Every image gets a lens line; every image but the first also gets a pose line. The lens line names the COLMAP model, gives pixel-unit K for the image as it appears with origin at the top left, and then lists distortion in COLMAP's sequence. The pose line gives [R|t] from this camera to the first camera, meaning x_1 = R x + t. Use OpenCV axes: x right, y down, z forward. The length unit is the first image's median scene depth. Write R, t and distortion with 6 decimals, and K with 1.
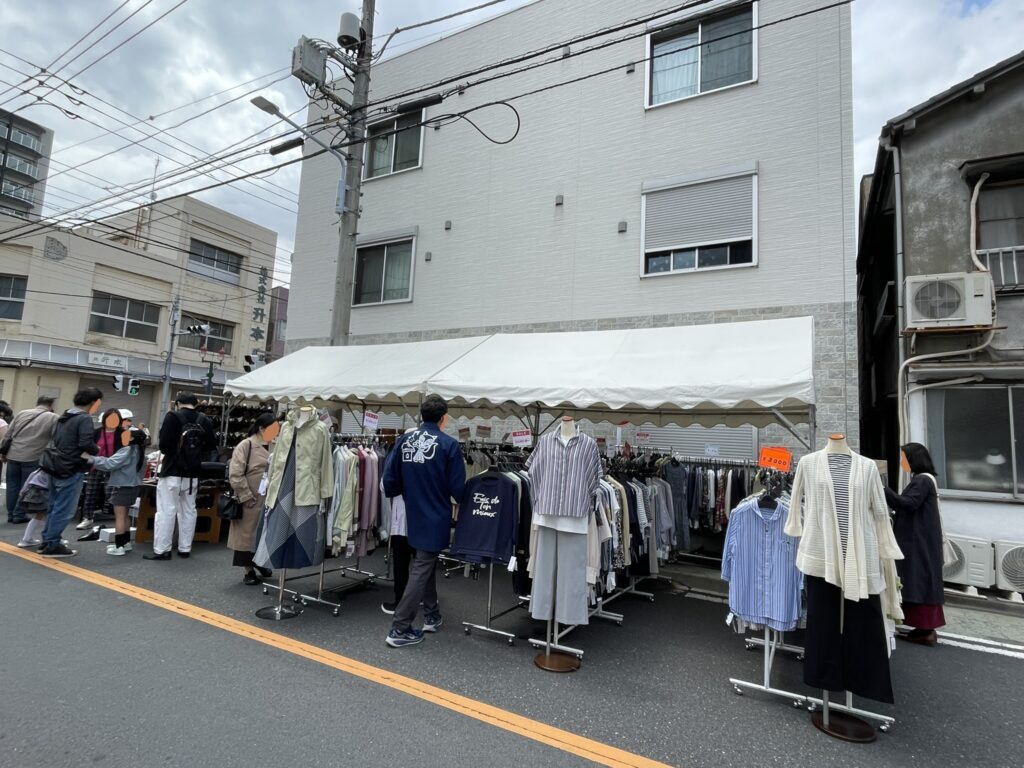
lens RADIAL K [[544.9, 0, 512.9], [0, 544.9, 382.8], [0, 0, 1]] dist [0.000921, -0.001127]
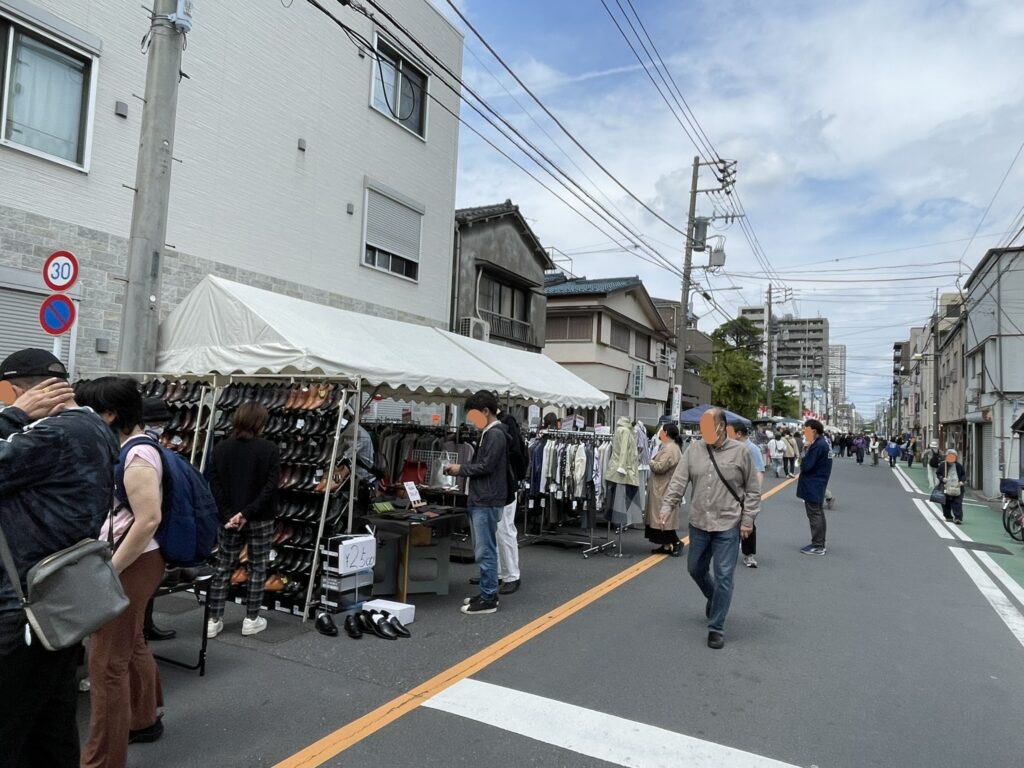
lens RADIAL K [[658.2, 0, 515.2], [0, 658.2, 380.6], [0, 0, 1]] dist [-0.023427, 0.006823]
pose [[-0.020464, 0.007946, 0.999759, -1.092905], [-0.141692, 0.989852, -0.010767, 0.005556], [-0.989699, -0.141878, -0.019131, 0.701394]]
